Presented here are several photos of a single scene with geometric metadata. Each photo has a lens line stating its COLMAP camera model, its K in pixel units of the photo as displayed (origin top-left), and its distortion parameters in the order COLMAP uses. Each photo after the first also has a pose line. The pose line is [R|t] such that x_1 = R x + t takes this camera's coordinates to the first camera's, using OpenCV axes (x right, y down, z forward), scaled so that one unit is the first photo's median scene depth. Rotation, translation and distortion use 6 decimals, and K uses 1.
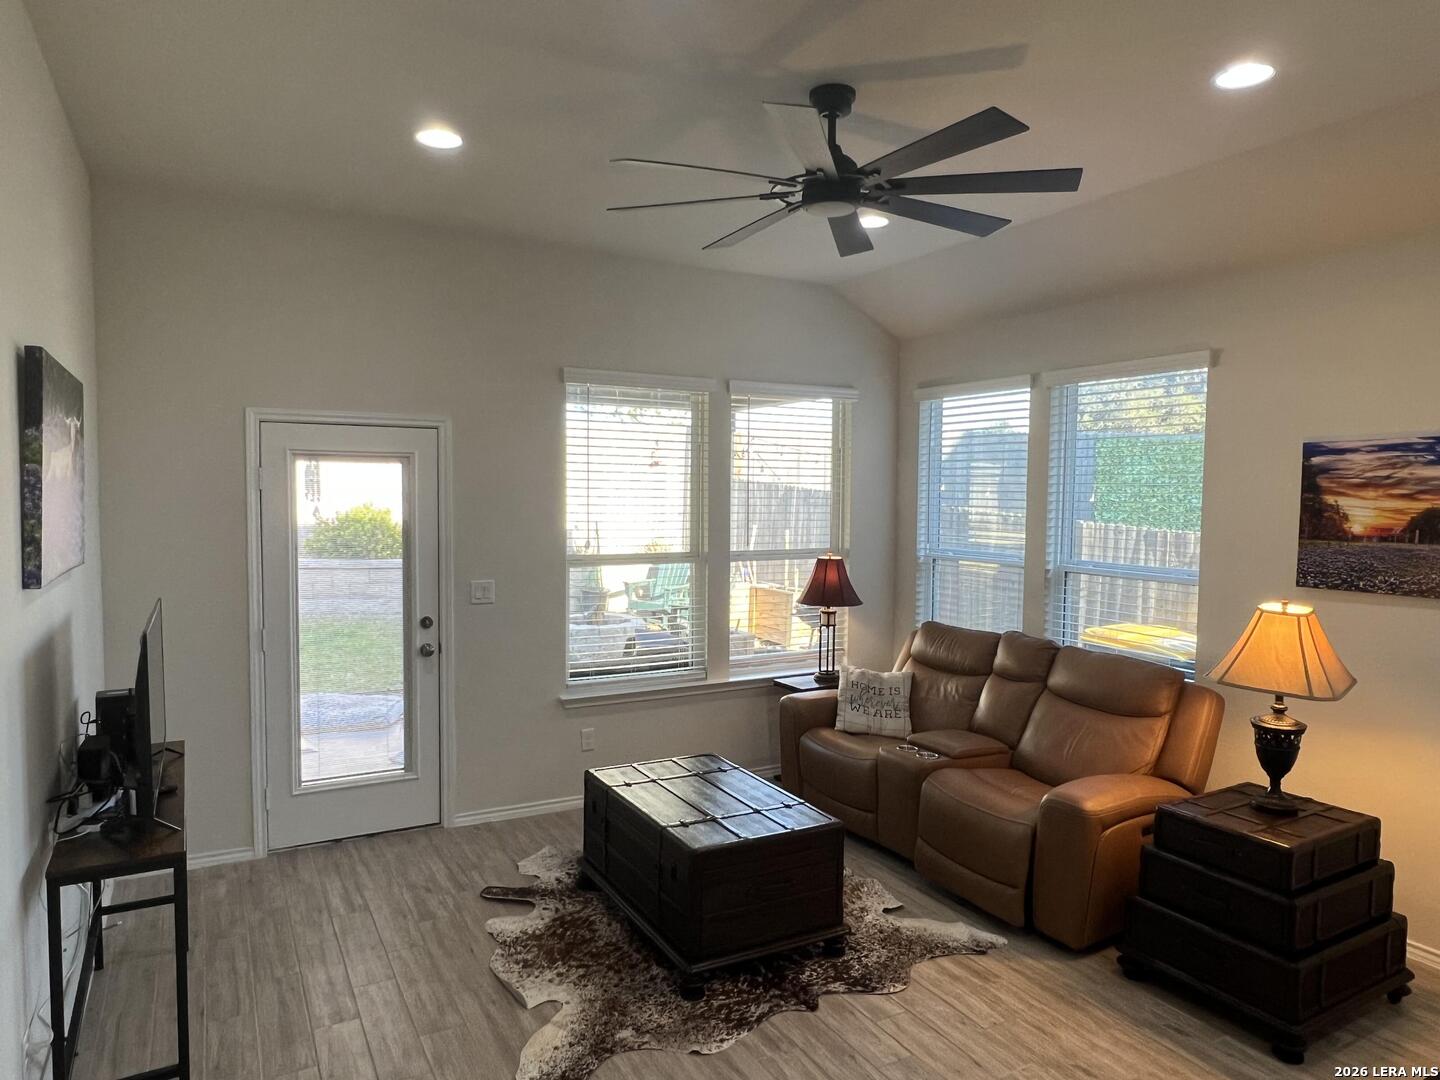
lens RADIAL K [[917.4, 0, 719.4], [0, 917.4, 543.1], [0, 0, 1]] dist [-0.001791, 0.002086]
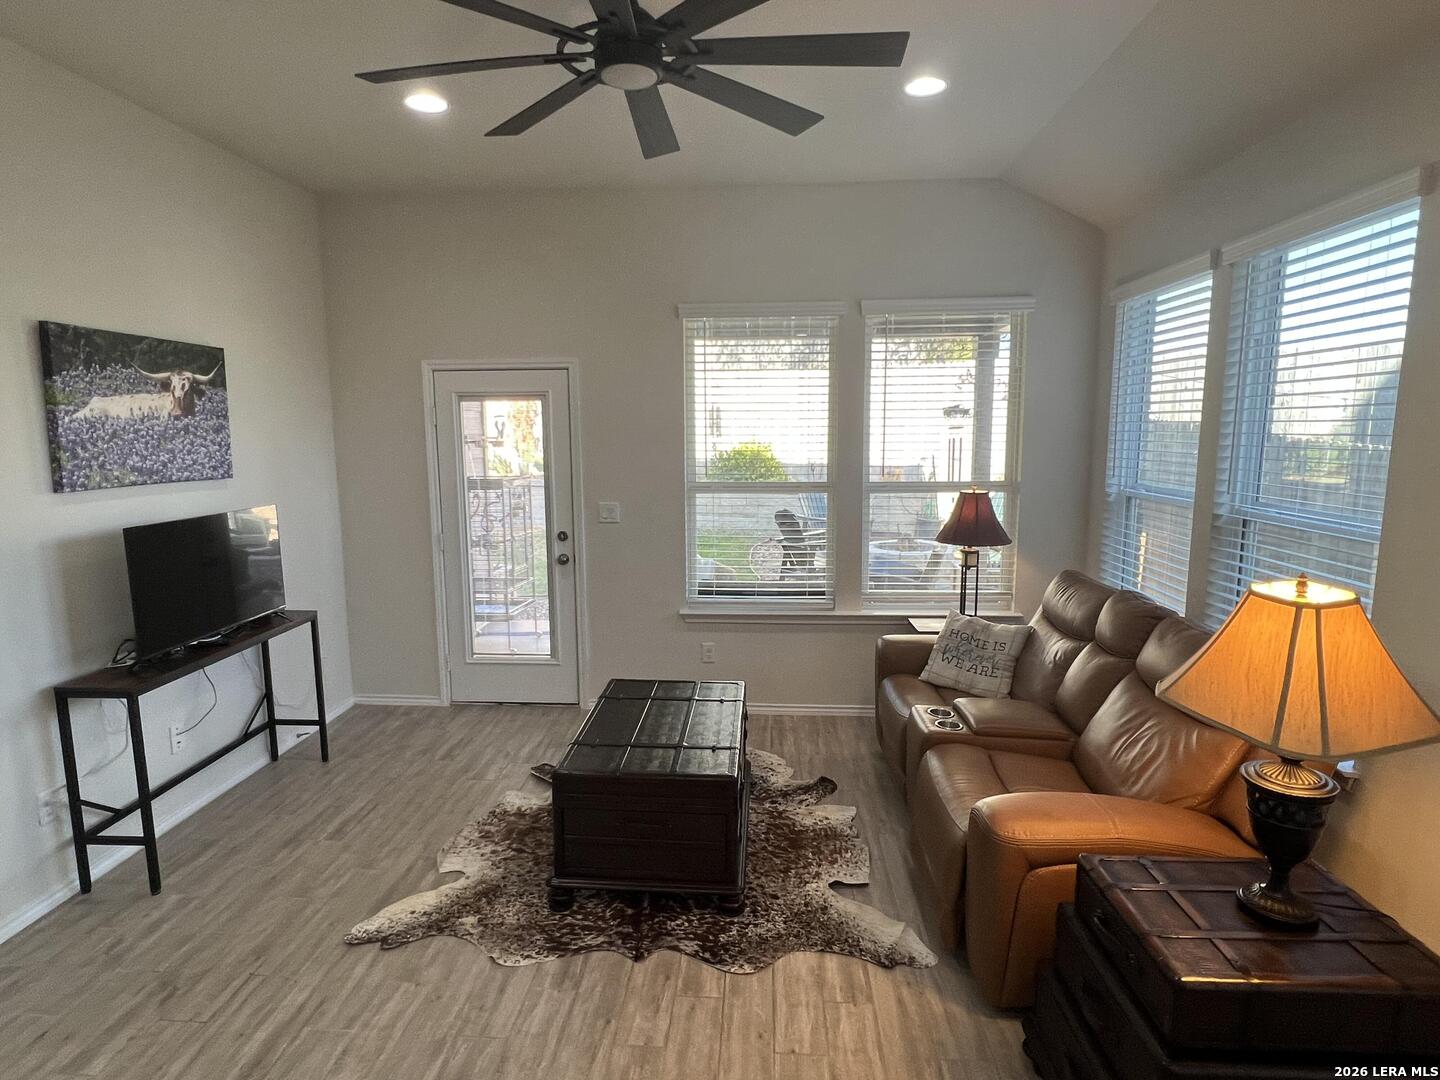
lens RADIAL K [[785.4, 0, 718.3], [0, 785.4, 538.6], [0, 0, 1]] dist [-0.001268, 0.000089]
pose [[0.839703, 0.059709, -0.539754, 0.421048], [-0.015392, 0.996155, 0.086251, -0.000835], [0.542828, -0.064117, 0.837393, 0.276604]]
